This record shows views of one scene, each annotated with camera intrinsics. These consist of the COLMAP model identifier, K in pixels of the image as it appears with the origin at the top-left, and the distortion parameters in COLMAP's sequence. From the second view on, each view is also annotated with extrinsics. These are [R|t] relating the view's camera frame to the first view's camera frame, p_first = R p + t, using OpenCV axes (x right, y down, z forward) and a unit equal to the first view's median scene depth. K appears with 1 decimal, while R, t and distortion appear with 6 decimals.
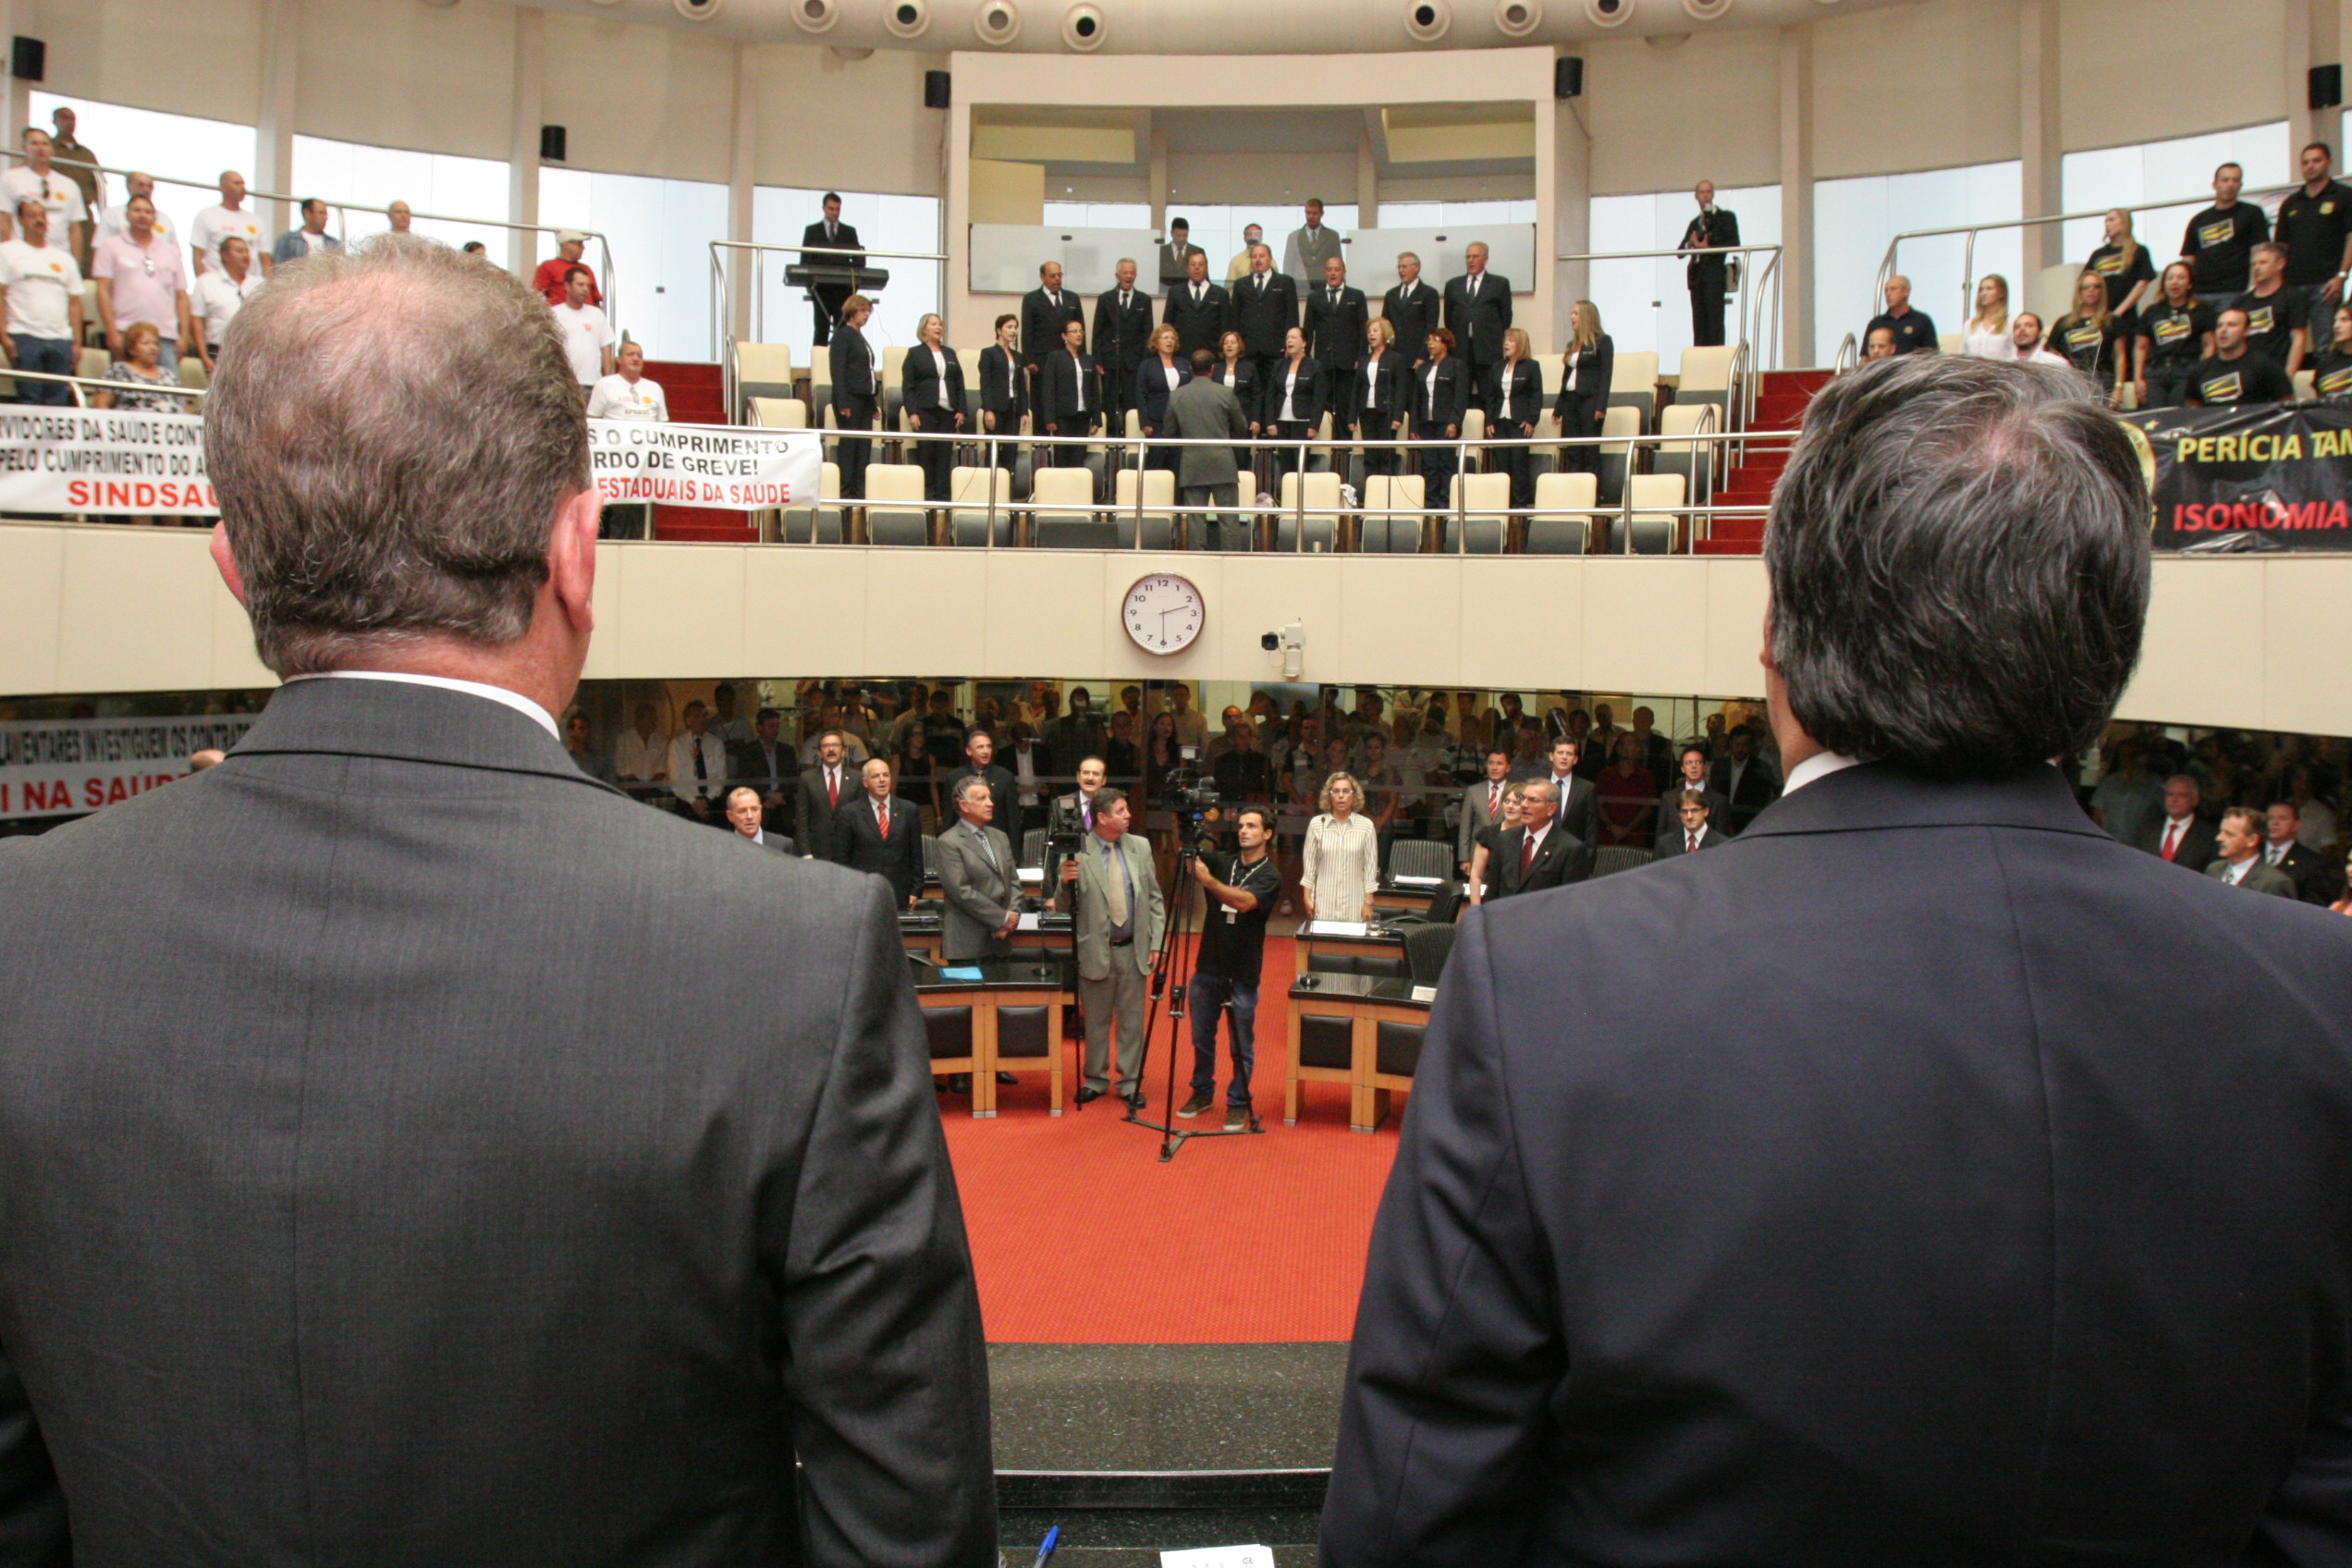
lens RADIAL K [[1744.7, 0, 1173.8], [0, 1744.7, 807.9], [0, 0, 1]] dist [-0.099500, 0.059463]
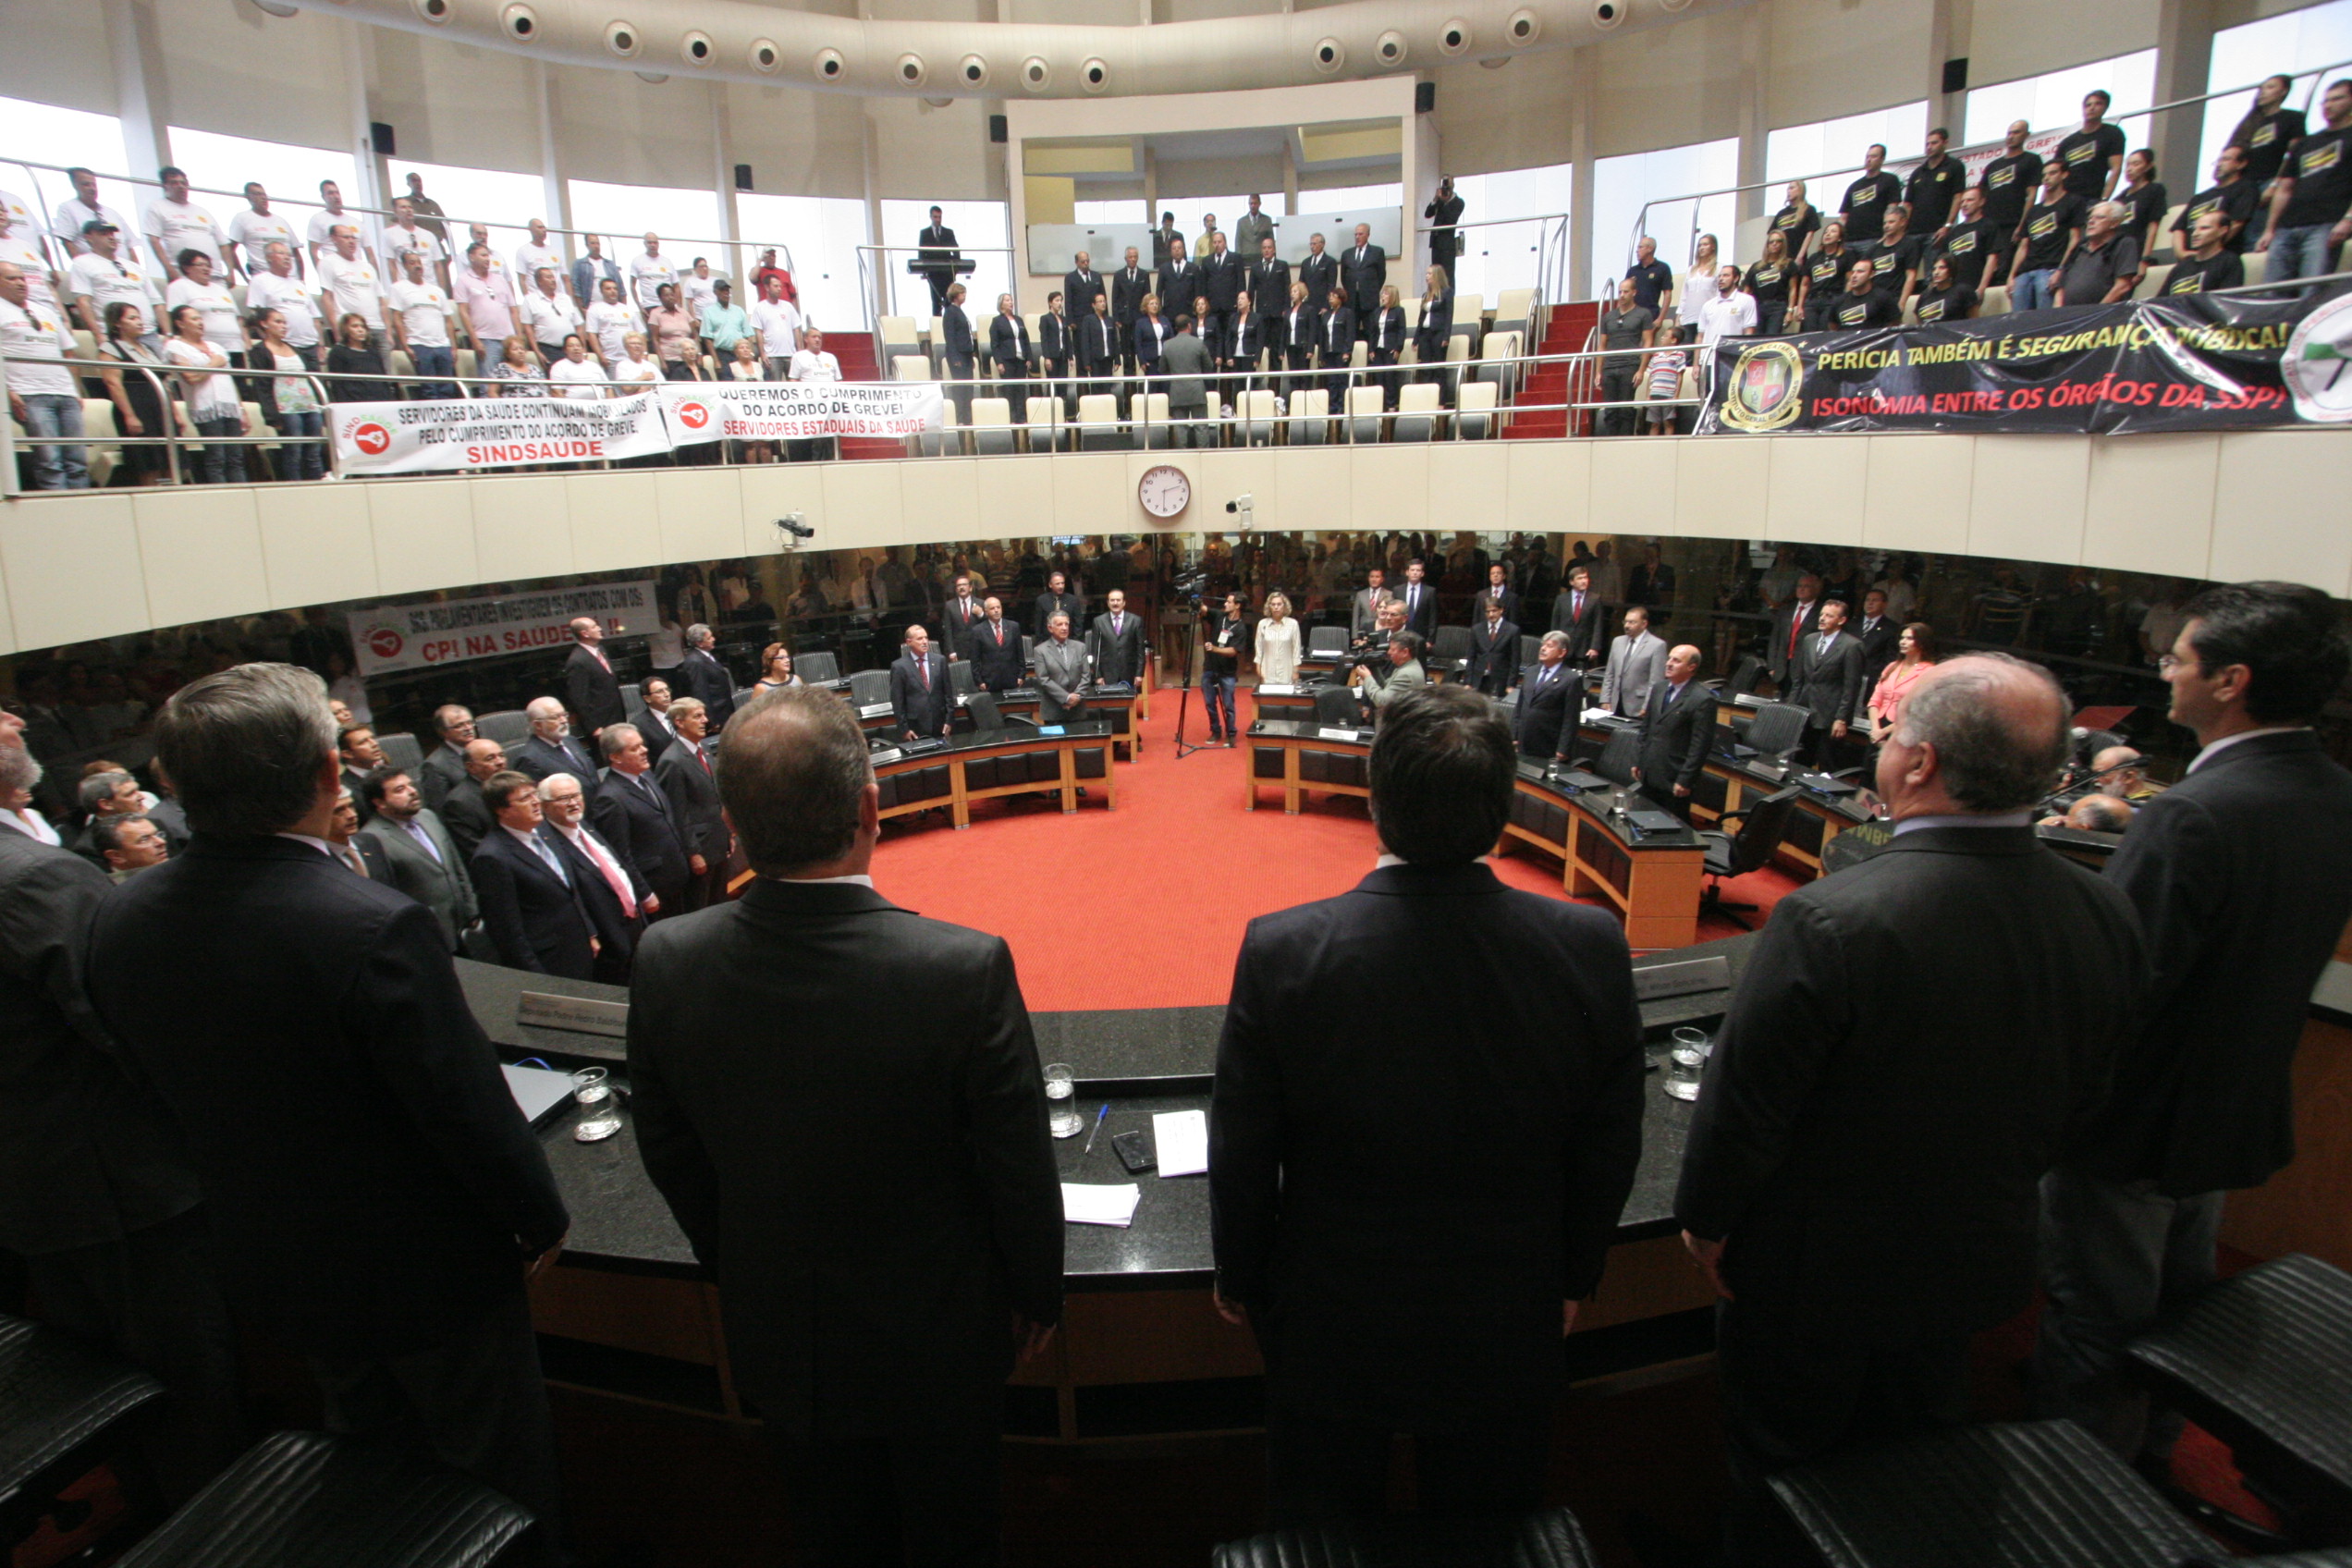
lens RADIAL K [[1100.9, 0, 1163.9], [0, 1100.9, 786.6], [0, 0, 1]] dist [-0.012770, 0.000313]
pose [[0.998917, -0.039171, -0.025089, 0.007935], [0.043097, 0.982313, 0.182218, -0.028577], [0.017508, -0.183102, 0.982938, -0.039204]]
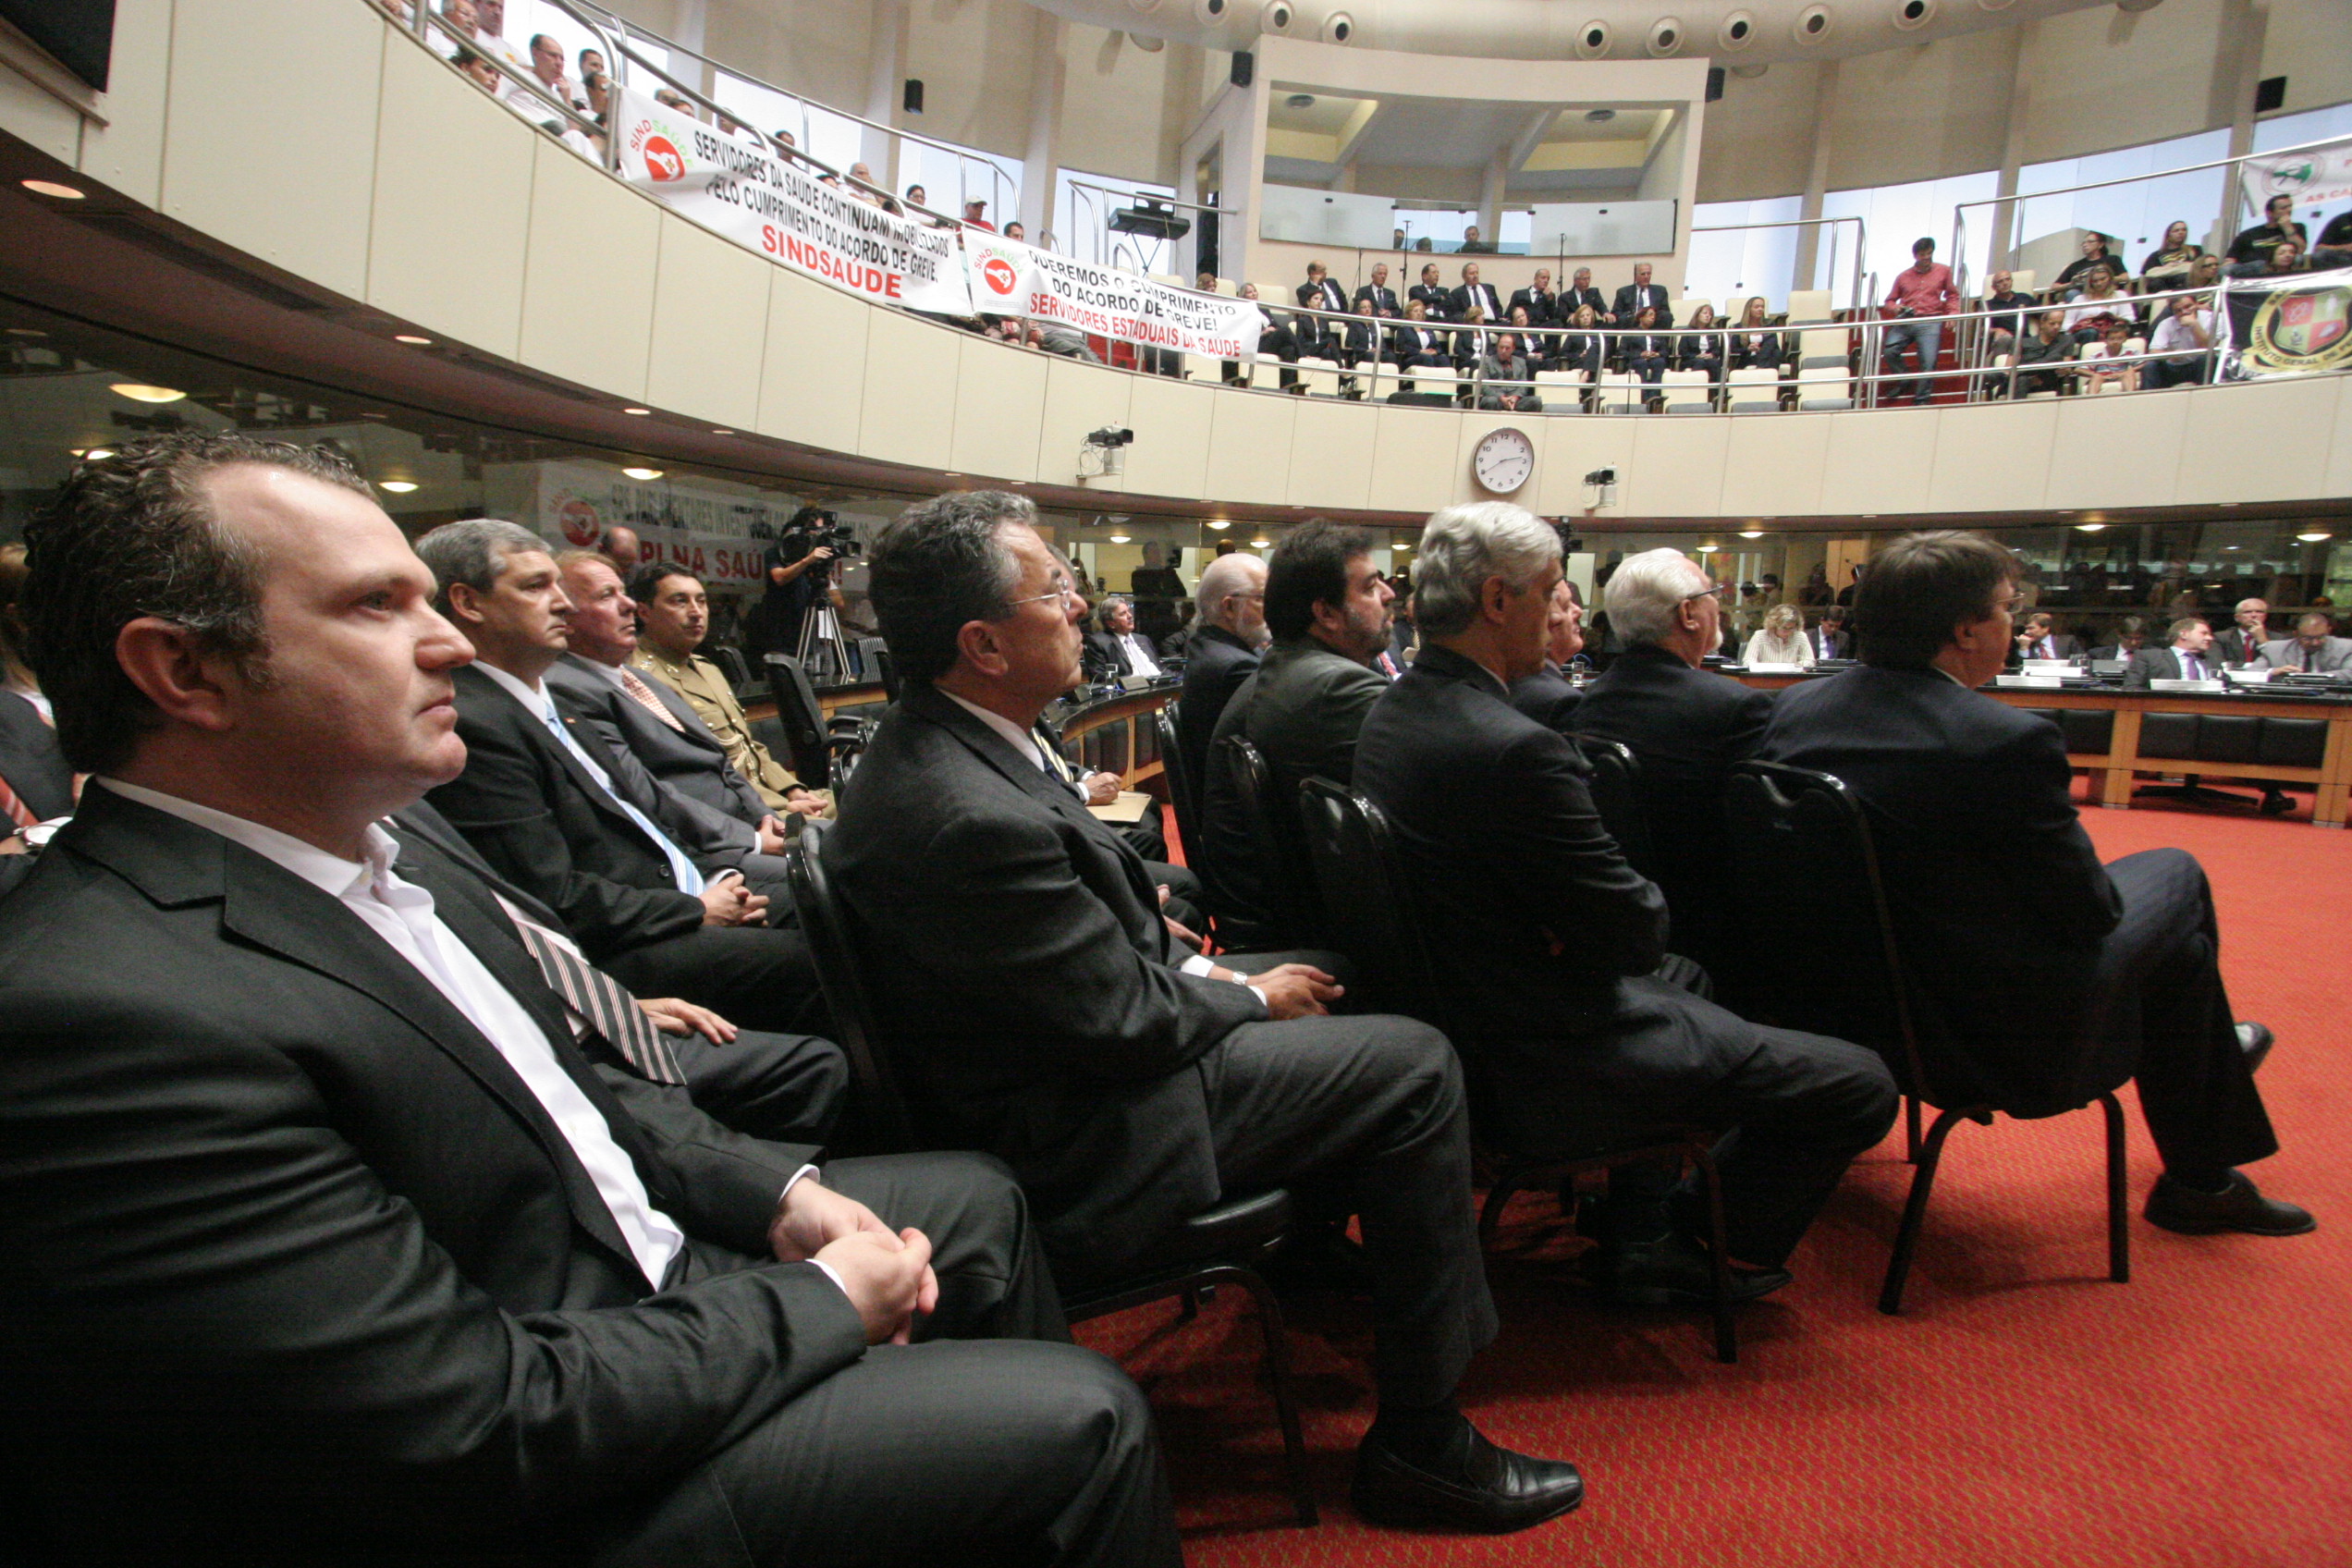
lens RADIAL K [[1100.9, 0, 1163.9], [0, 1100.9, 786.6], [0, 0, 1]] dist [-0.012770, 0.000313]
pose [[0.987924, -0.030458, 0.151919, -0.373979], [0.024972, 0.998970, 0.037890, 0.090657], [-0.152916, -0.033638, 0.987666, 0.211354]]
